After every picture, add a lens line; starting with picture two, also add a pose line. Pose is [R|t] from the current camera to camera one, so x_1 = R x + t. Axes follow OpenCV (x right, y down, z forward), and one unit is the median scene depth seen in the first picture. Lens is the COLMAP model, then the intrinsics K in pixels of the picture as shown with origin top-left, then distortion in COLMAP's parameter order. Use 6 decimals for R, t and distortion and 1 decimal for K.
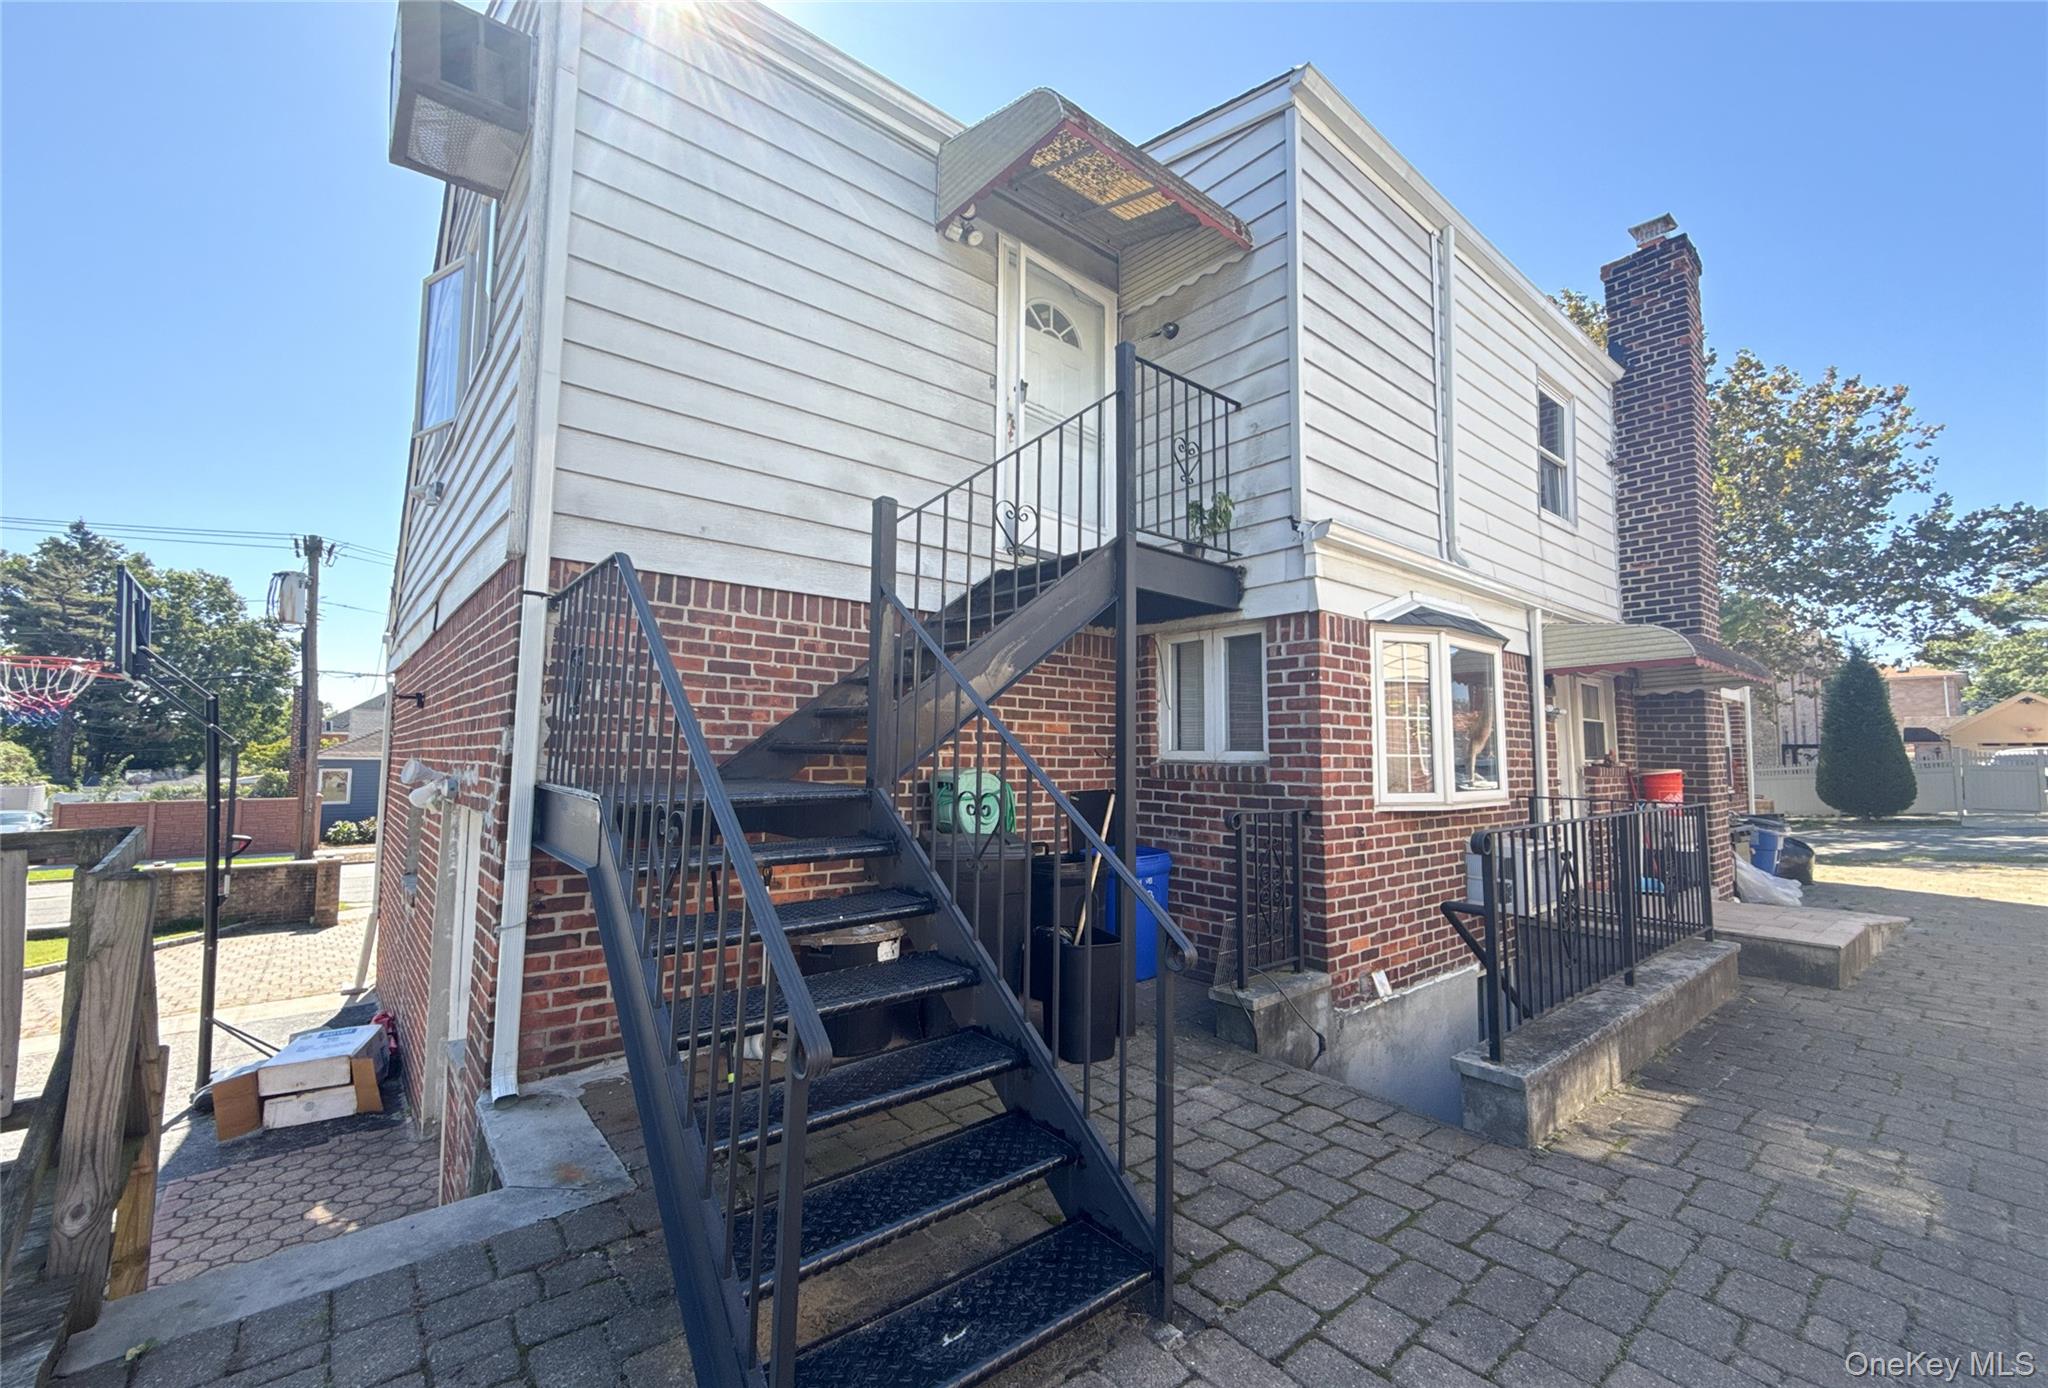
lens RADIAL K [[818.6, 0, 1024.0], [0, 818.6, 694.0], [0, 0, 1]] dist [-0.001019, 0.000013]
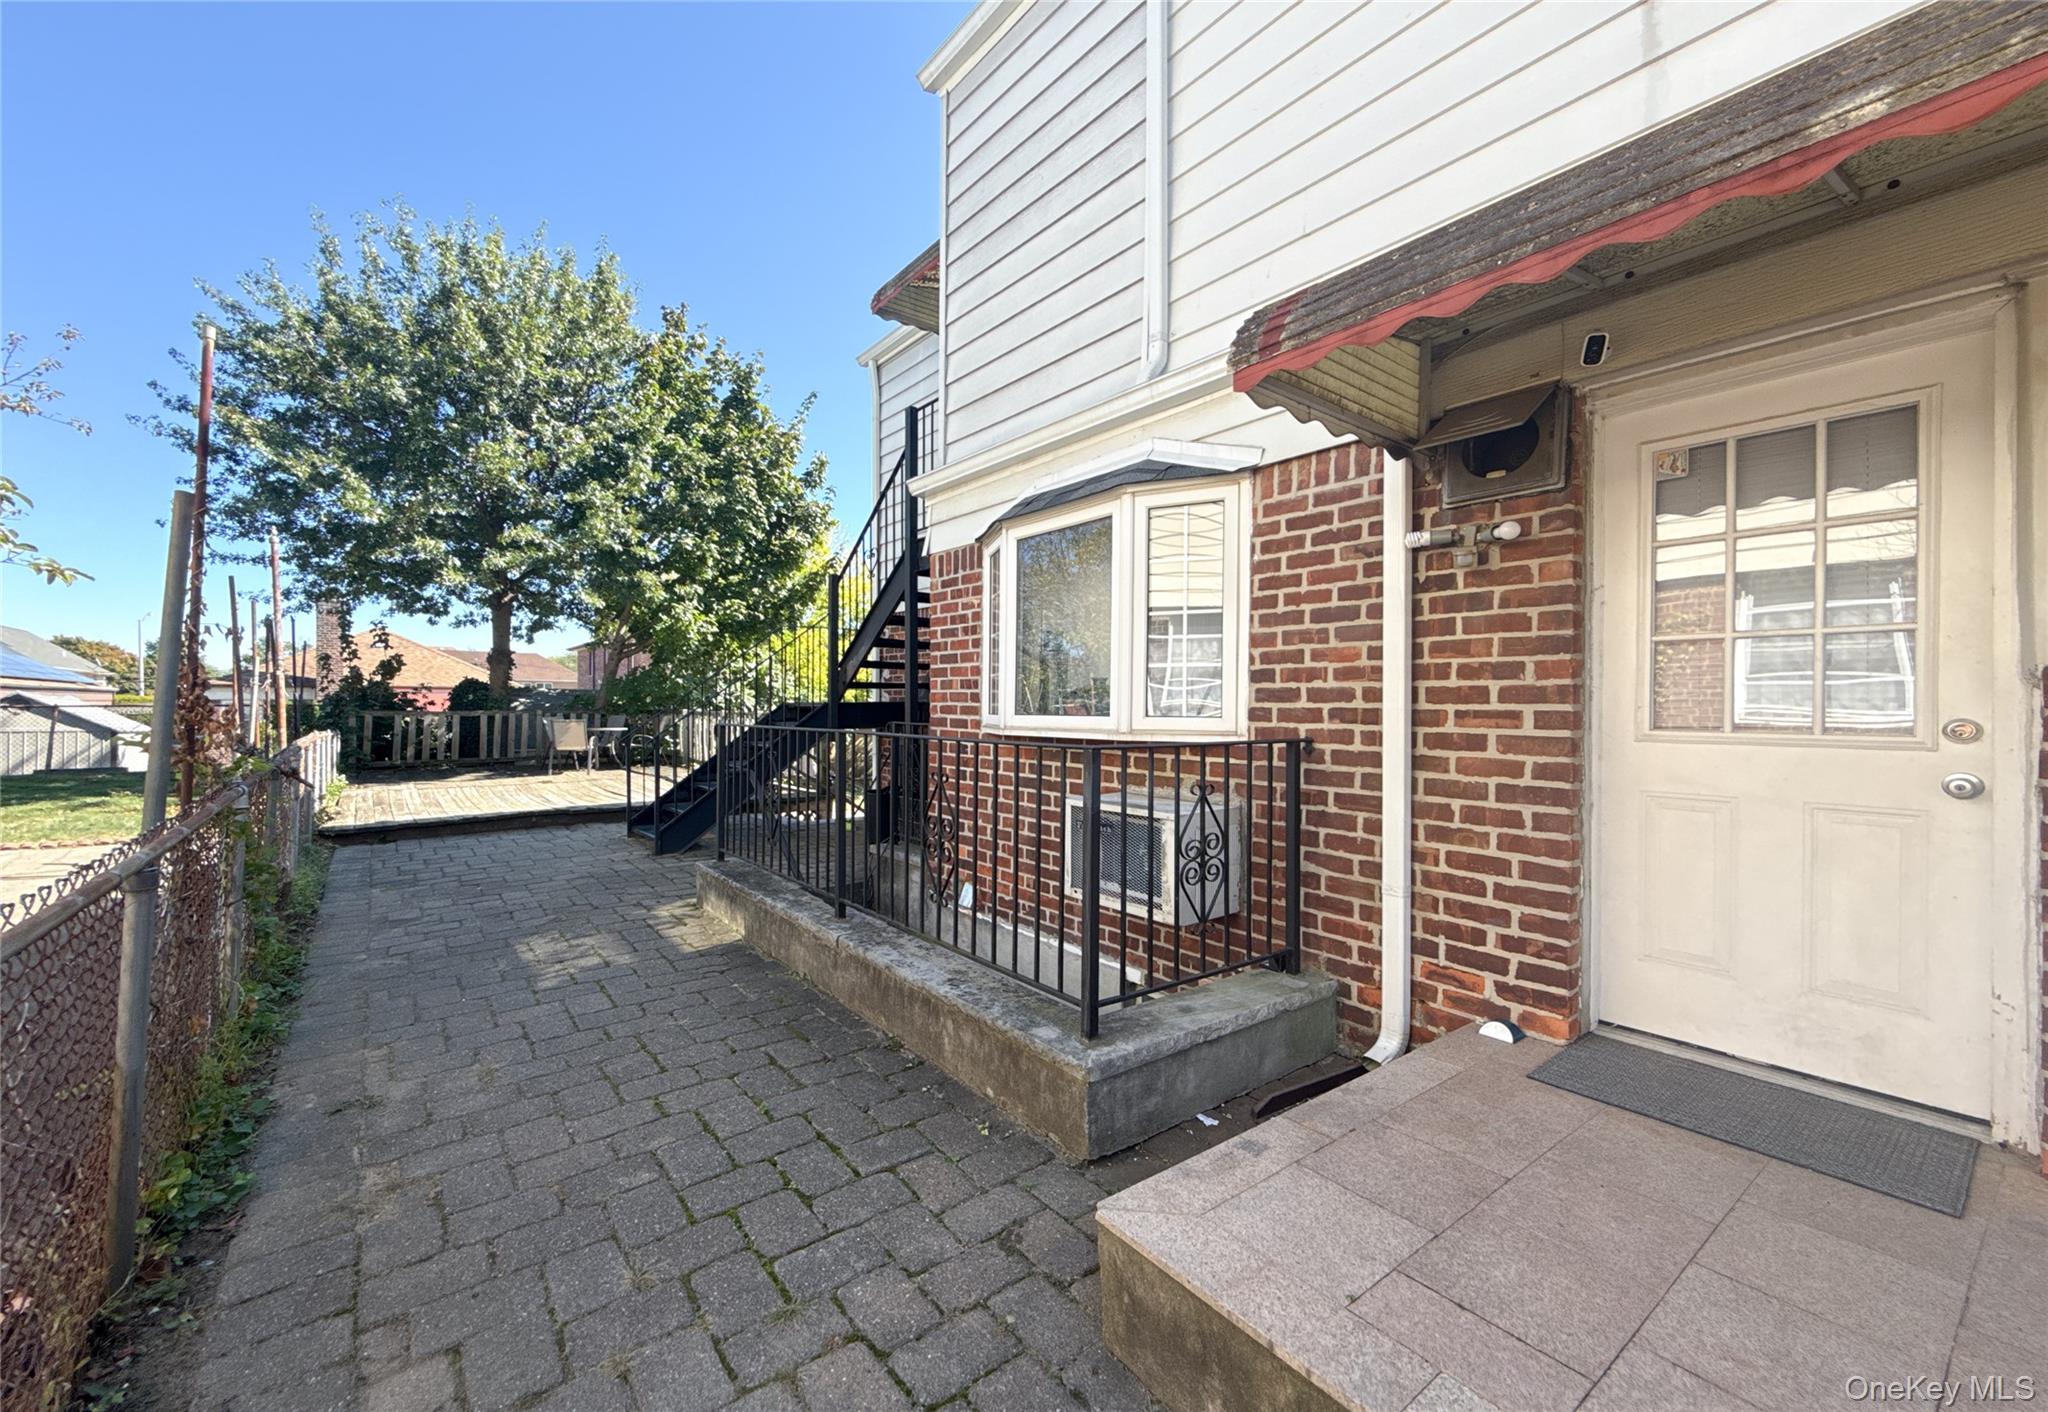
lens RADIAL K [[865.6, 0, 1024.0], [0, 865.6, 706.0], [0, 0, 1]] dist [0.003365, -0.000140]
pose [[-0.052041, -0.010610, -0.998589, 1.543363], [0.065473, 0.997756, -0.014013, 0.134823], [0.996496, -0.066109, -0.051229, 1.151501]]
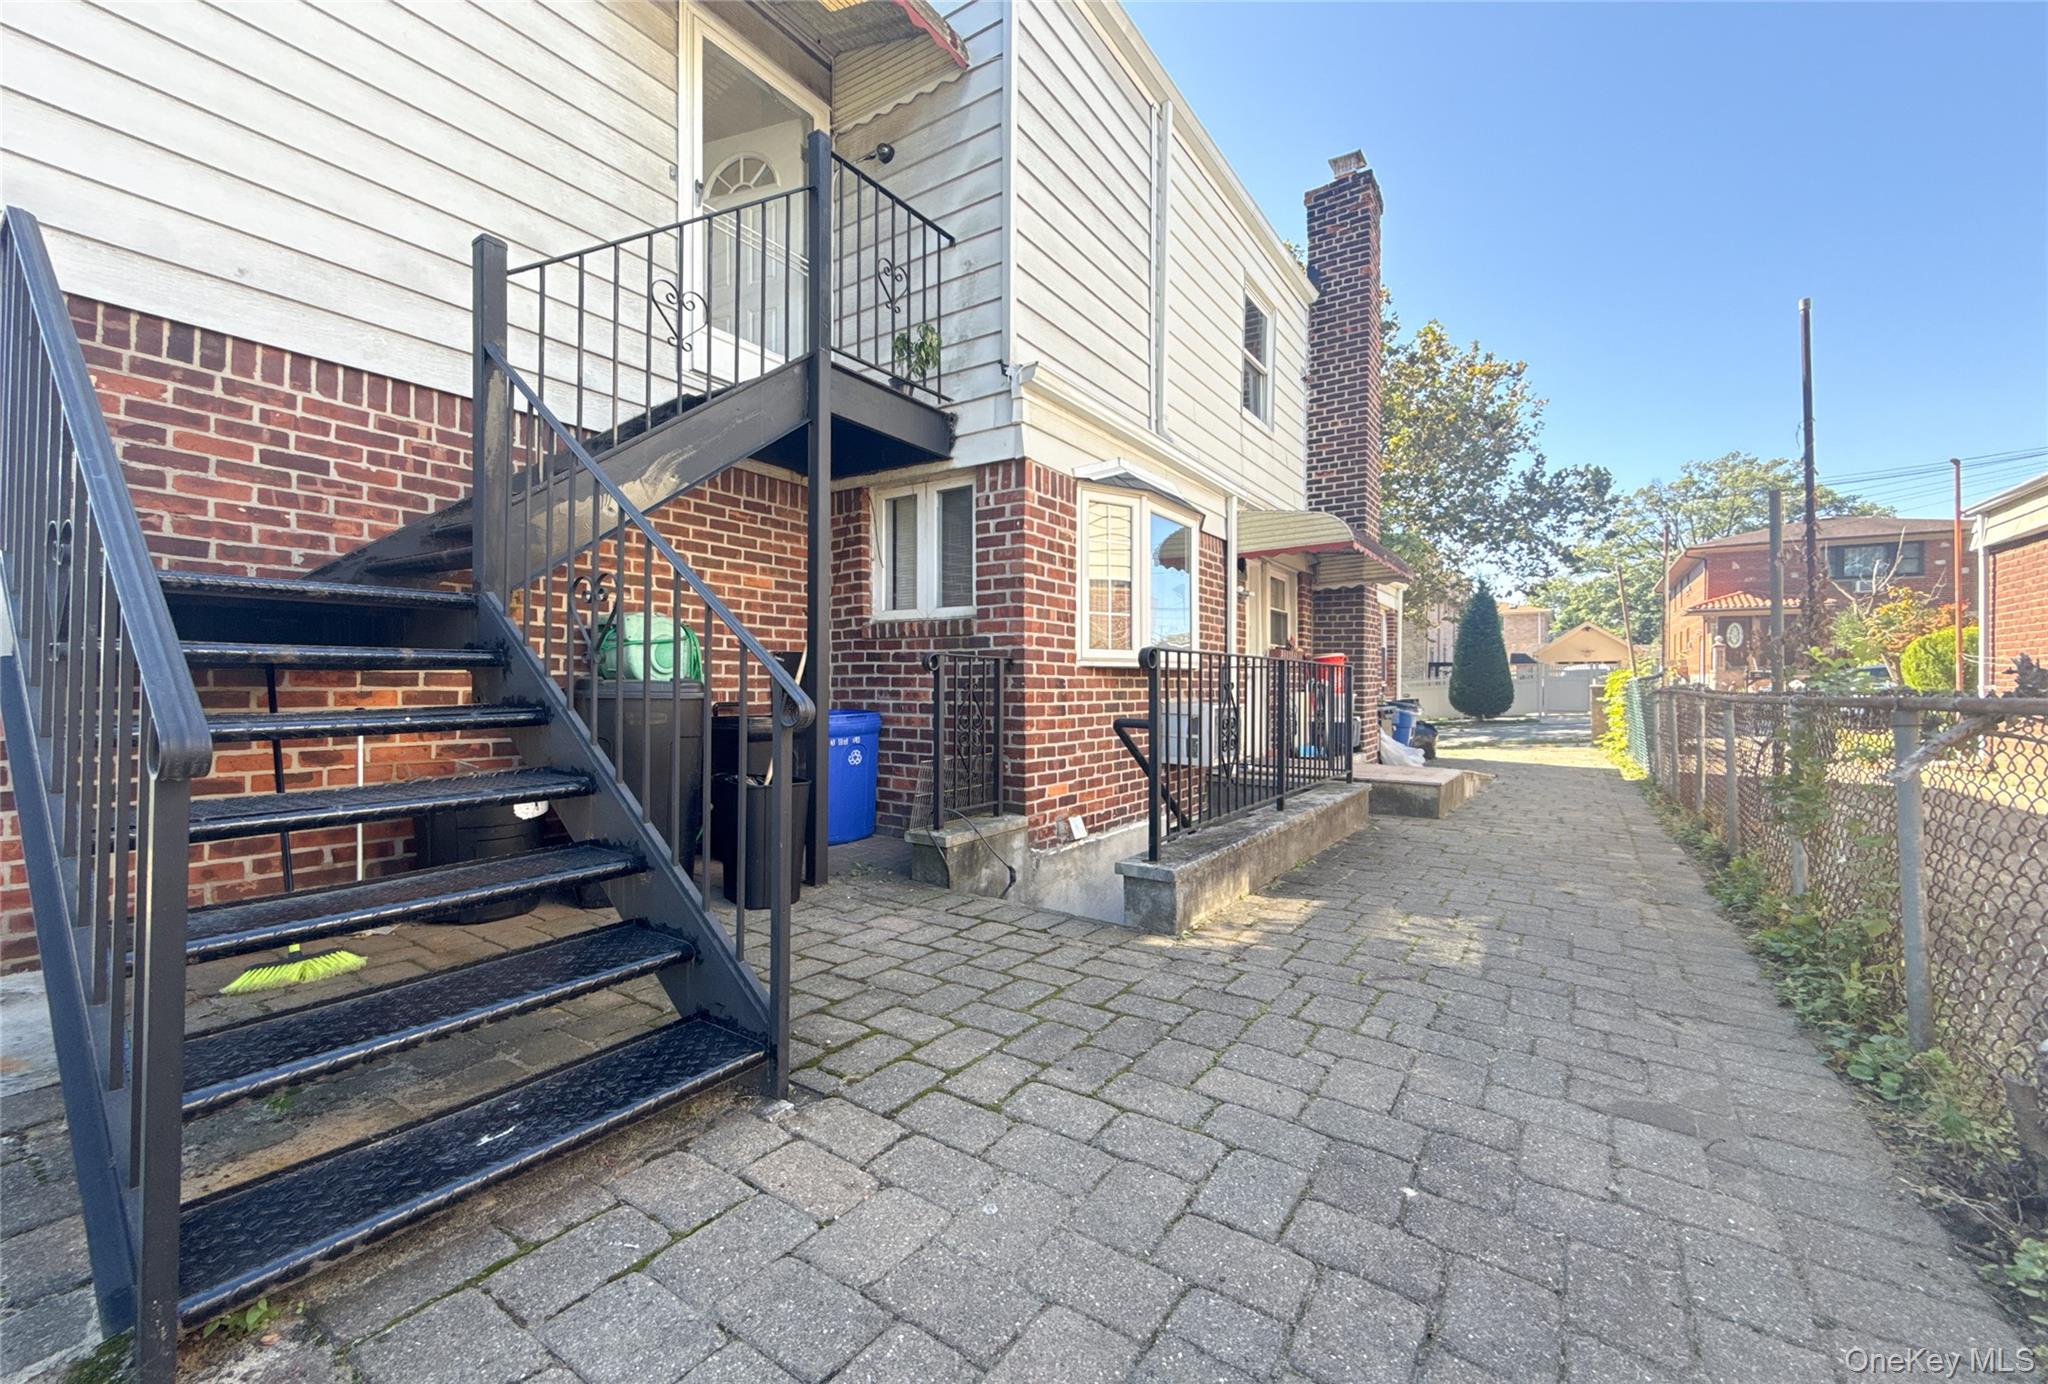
lens RADIAL K [[818.6, 0, 1024.0], [0, 818.6, 692.0], [0, 0, 1]] dist [-0.001019, 0.000013]
pose [[0.960340, -0.006340, 0.278759, 0.079955], [-0.016654, 0.996652, 0.080042, 0.098376], [-0.278333, -0.081510, 0.957020, 0.030014]]
